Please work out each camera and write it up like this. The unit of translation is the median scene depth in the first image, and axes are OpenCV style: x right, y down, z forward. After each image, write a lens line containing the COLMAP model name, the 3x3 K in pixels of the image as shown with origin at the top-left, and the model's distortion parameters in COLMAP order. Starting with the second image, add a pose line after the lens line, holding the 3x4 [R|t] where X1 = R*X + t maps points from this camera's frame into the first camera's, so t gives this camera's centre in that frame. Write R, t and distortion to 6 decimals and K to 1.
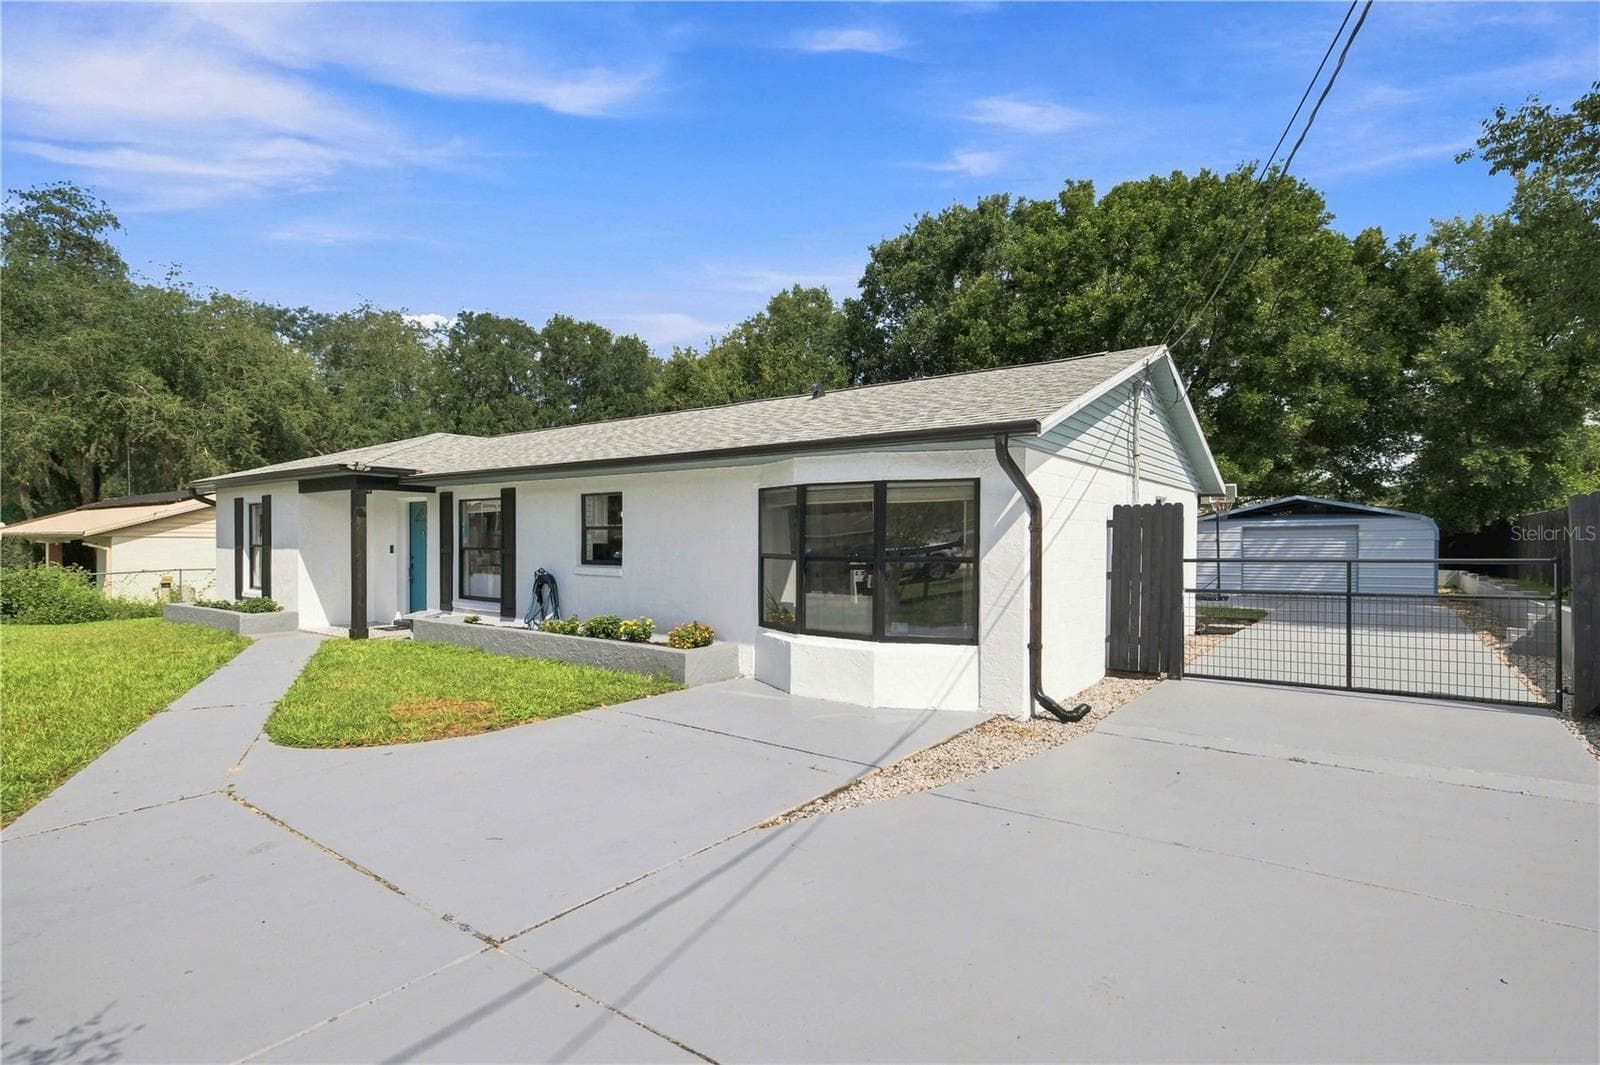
lens RADIAL K [[787.8, 0, 800.0], [0, 787.8, 532.5], [0, 0, 1]] dist [-0.001664, -0.000341]
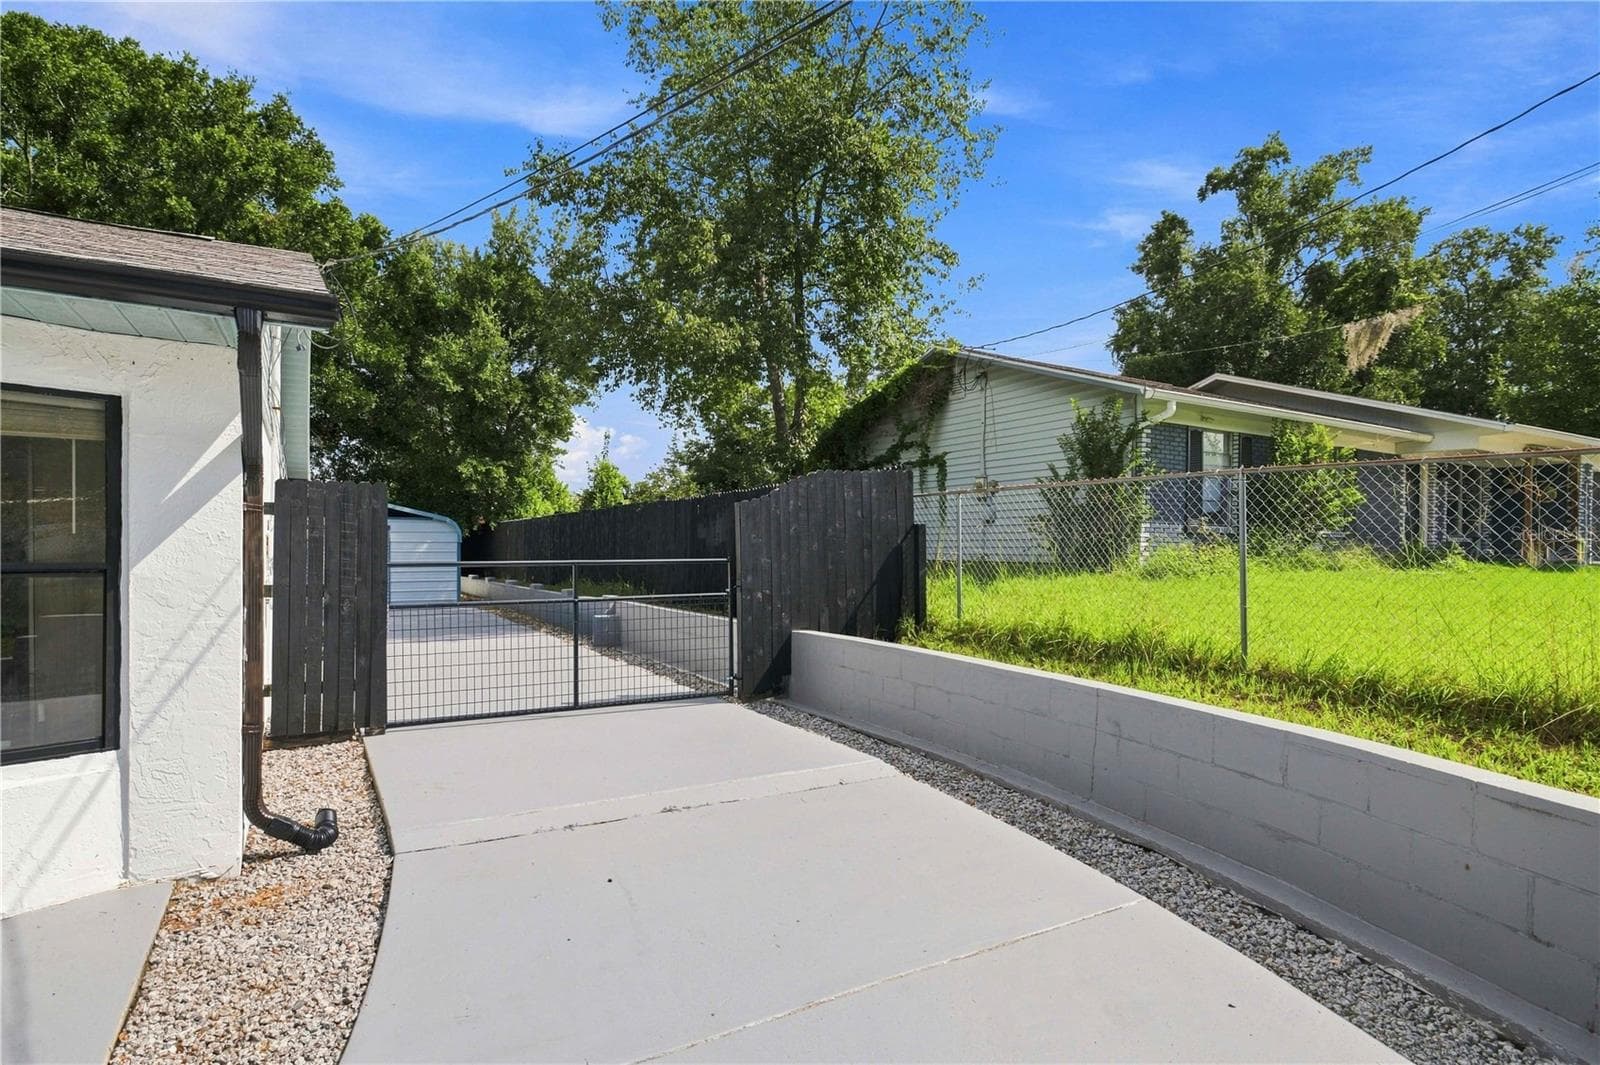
lens RADIAL K [[844.3, 0, 801.9], [0, 844.3, 558.4], [0, 0, 1]] dist [-0.001048, -0.001215]
pose [[0.367829, -0.006767, 0.929869, -0.041210], [-0.018180, 0.999730, 0.014467, 0.005660], [-0.929716, -0.022226, 0.367607, 0.183643]]
